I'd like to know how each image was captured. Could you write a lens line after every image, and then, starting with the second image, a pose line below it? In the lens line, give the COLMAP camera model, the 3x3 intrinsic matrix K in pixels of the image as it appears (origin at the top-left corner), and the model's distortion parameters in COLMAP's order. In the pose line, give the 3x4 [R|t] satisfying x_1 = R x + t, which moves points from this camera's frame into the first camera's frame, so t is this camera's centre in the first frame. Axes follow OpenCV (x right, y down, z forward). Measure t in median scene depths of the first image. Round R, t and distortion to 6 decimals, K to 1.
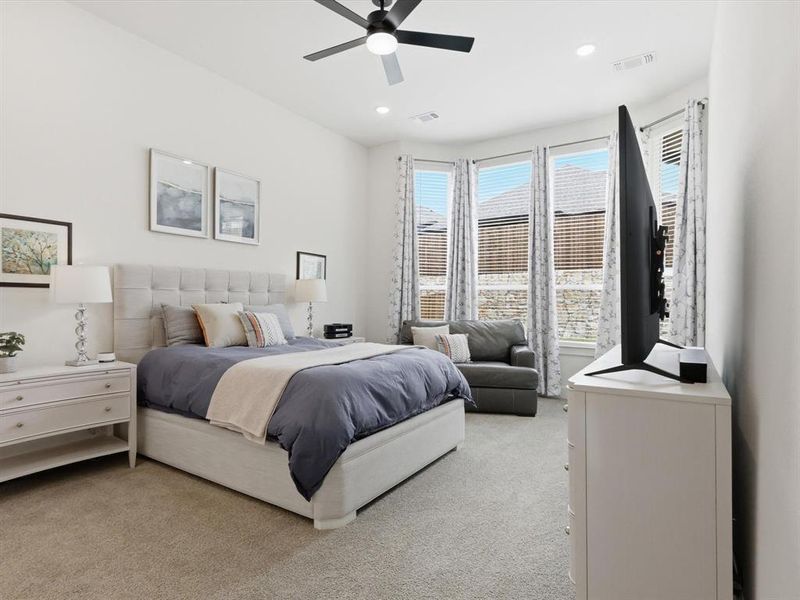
lens RADIAL K [[425.0, 0, 405.8], [0, 425.0, 299.7], [0, 0, 1]] dist [0.001079, 0.003454]
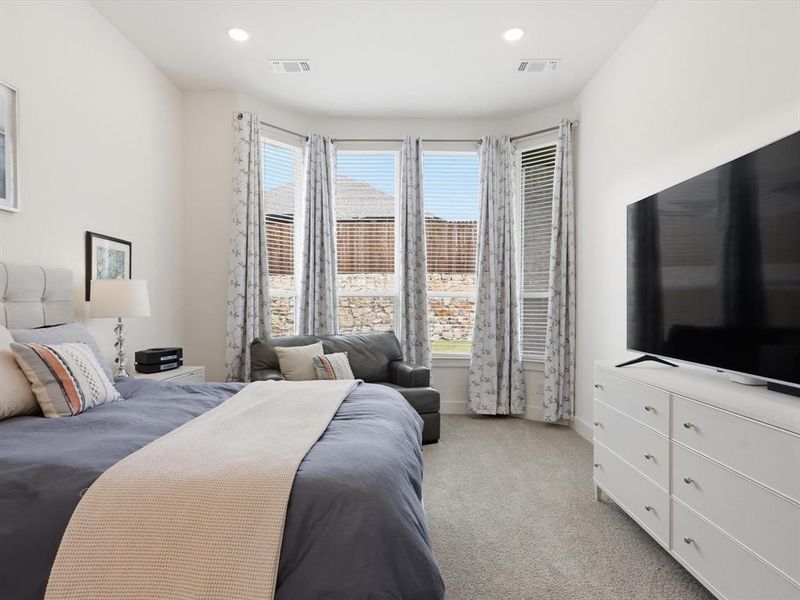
lens RADIAL K [[425.0, 0, 394.0], [0, 425.0, 312.4], [0, 0, 1]] dist [0.001079, 0.003454]
pose [[0.845725, -0.014143, 0.533432, -0.200517], [0.000760, 0.999680, 0.025299, -0.014544], [-0.533619, -0.020990, 0.845465, 0.256798]]
